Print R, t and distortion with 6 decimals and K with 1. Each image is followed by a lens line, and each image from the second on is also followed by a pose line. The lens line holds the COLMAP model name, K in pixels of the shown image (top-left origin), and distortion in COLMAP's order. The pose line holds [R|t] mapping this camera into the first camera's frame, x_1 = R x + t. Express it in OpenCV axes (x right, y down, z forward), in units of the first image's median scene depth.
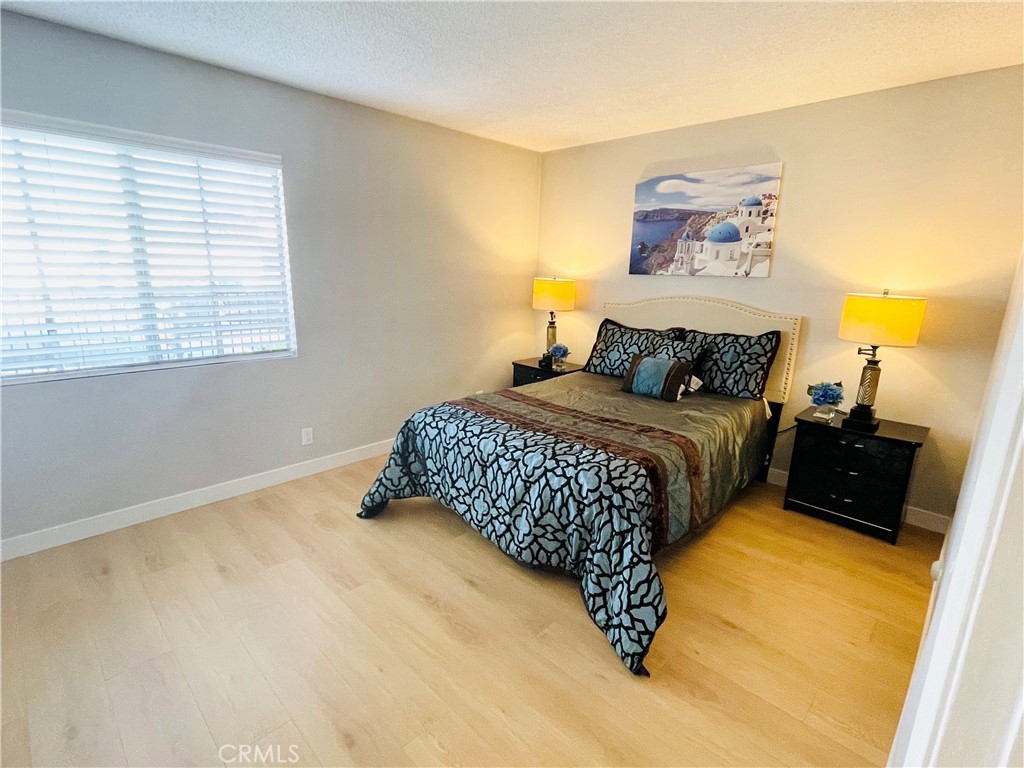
lens RADIAL K [[499.5, 0, 511.3], [0, 499.5, 384.8], [0, 0, 1]] dist [-0.014279, -0.001512]
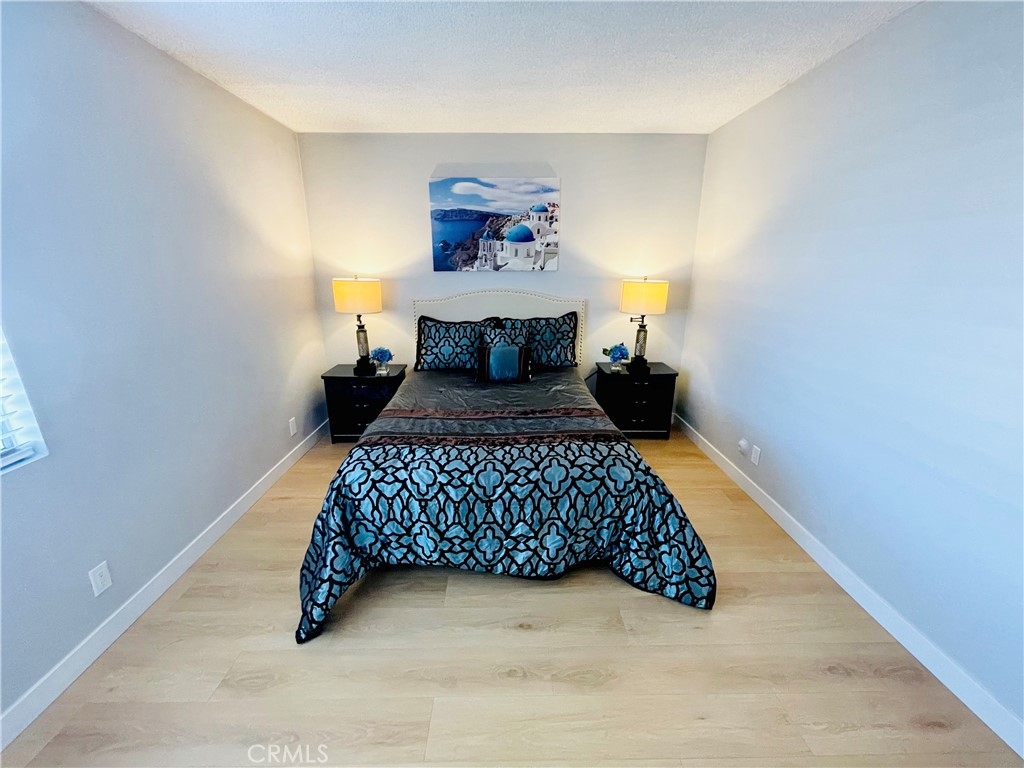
lens RADIAL K [[414.1, 0, 511.9], [0, 414.1, 383.9], [0, 0, 1]] dist [-0.010233, 0.000058]
pose [[0.696425, -0.225763, 0.681193, -0.382417], [0.178229, 0.973898, 0.140558, -0.109324], [-0.695145, 0.023520, 0.718484, 0.347592]]
